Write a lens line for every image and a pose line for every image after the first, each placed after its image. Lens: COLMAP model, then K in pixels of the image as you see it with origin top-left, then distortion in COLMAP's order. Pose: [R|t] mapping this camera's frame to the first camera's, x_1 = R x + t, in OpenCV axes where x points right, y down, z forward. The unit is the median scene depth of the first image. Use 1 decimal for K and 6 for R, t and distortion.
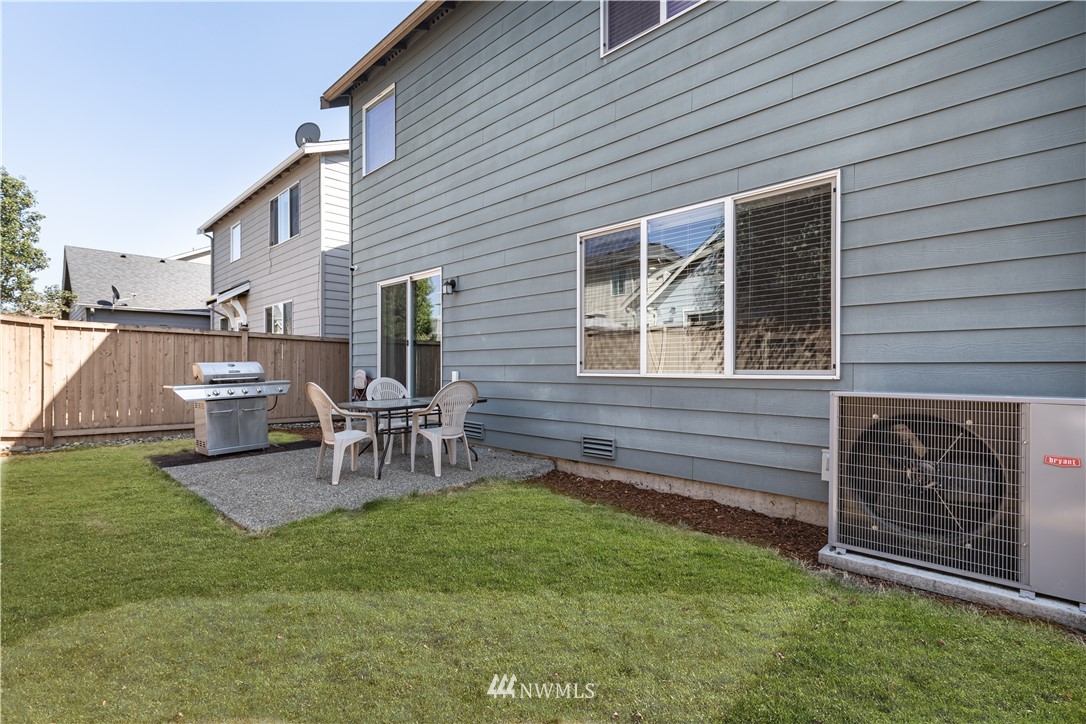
lens RADIAL K [[496.6, 0, 536.3], [0, 496.6, 363.7], [0, 0, 1]] dist [0.003100, 0.000401]
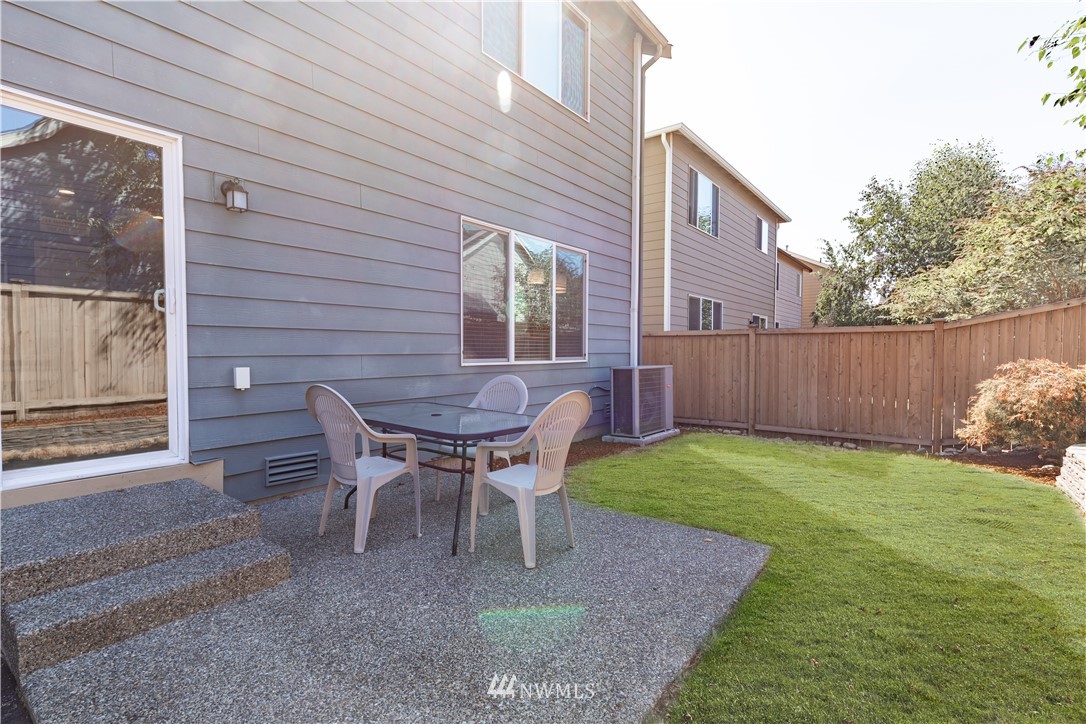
lens RADIAL K [[496.6, 0, 536.3], [0, 496.6, 363.7], [0, 0, 1]] dist [0.003100, 0.000401]
pose [[-0.096871, -0.030853, 0.994819, -0.399416], [-0.011724, 0.999485, 0.029857, -0.004404], [-0.995228, -0.008771, -0.097183, 0.431822]]
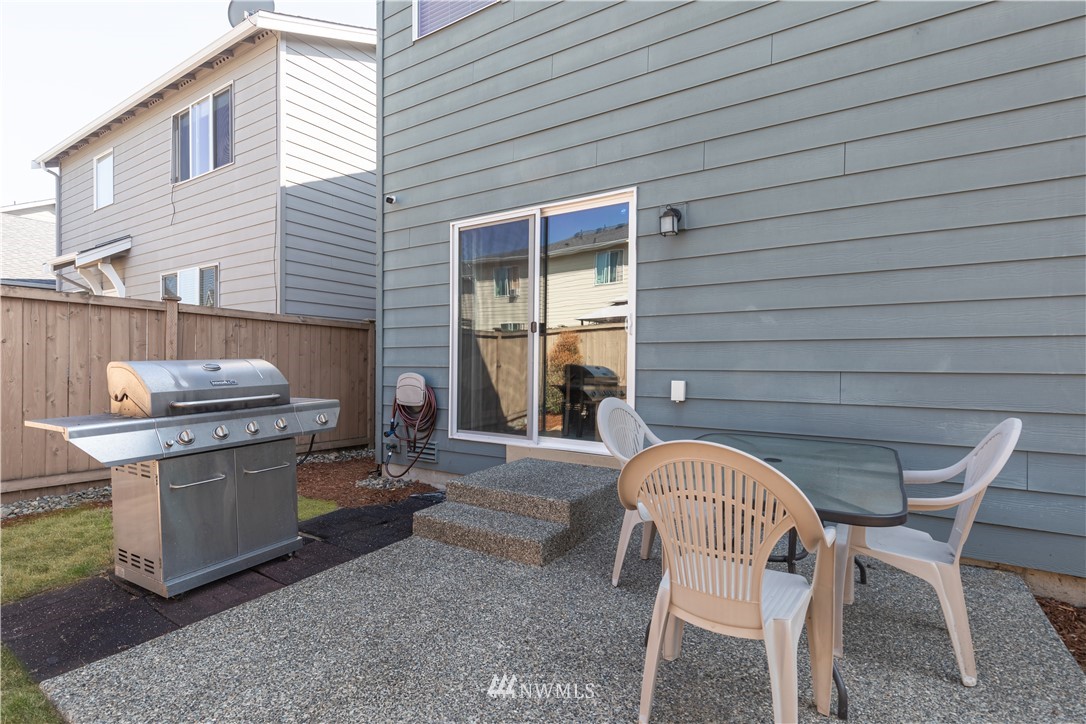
lens RADIAL K [[496.6, 0, 536.3], [0, 496.6, 363.7], [0, 0, 1]] dist [0.003100, 0.000401]
pose [[0.977165, 0.006497, 0.212383, -0.243258], [-0.008435, 0.999931, 0.008221, -0.003714], [-0.212315, -0.009825, 0.977152, 0.294322]]
